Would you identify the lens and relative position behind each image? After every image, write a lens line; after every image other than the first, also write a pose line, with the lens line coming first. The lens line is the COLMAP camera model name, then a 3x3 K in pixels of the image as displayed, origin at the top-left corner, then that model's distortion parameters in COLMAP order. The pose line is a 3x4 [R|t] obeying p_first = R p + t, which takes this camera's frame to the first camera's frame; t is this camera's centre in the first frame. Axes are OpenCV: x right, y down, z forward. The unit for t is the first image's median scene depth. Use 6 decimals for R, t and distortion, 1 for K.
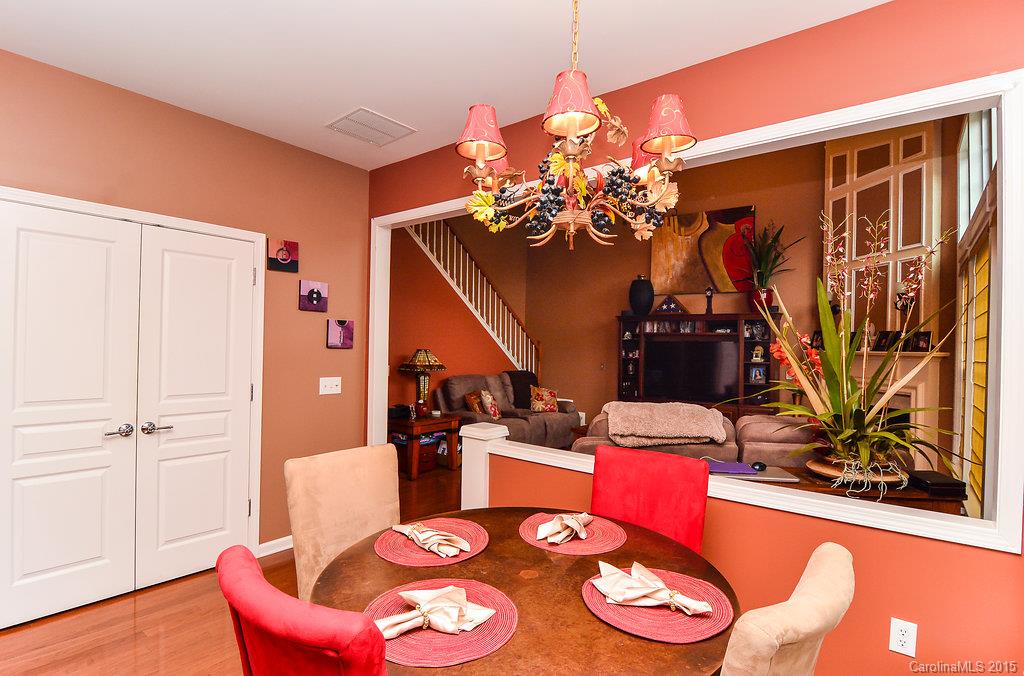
lens RADIAL K [[501.4, 0, 510.8], [0, 501.4, 340.3], [0, 0, 1]] dist [-0.003076, -0.000363]
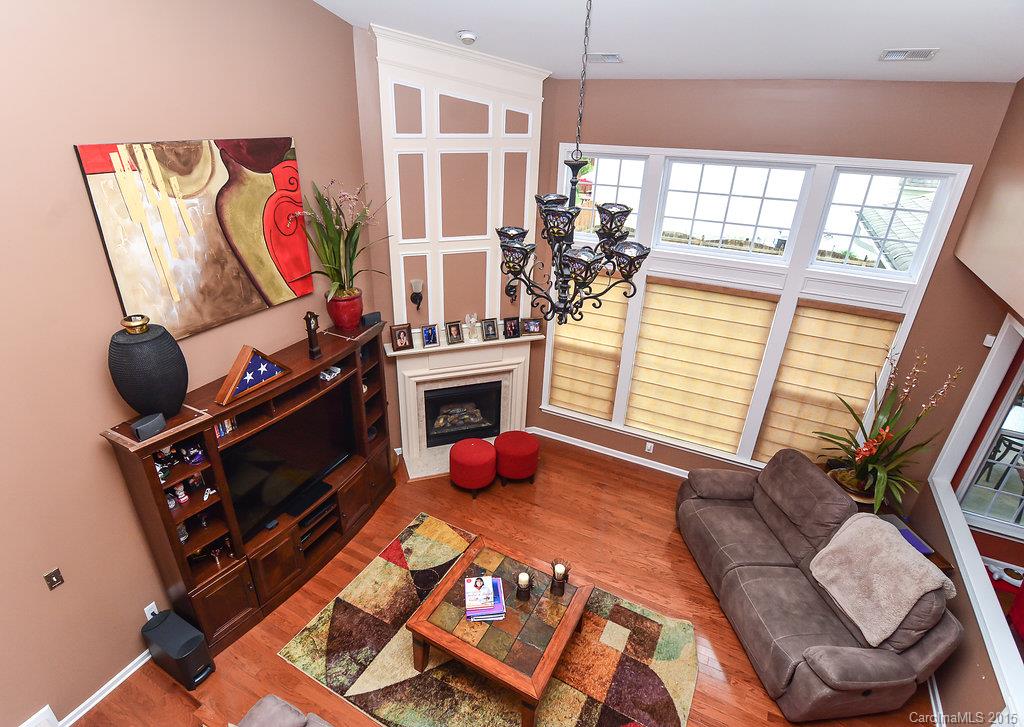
lens RADIAL K [[514.5, 0, 509.9], [0, 514.5, 360.6], [0, 0, 1]] dist [-0.001579, -0.000109]
pose [[-0.167544, -0.432066, 0.886142, -0.141762], [-0.017900, 0.900033, 0.435455, -0.285161], [-0.985702, 0.057096, -0.158529, 0.827152]]
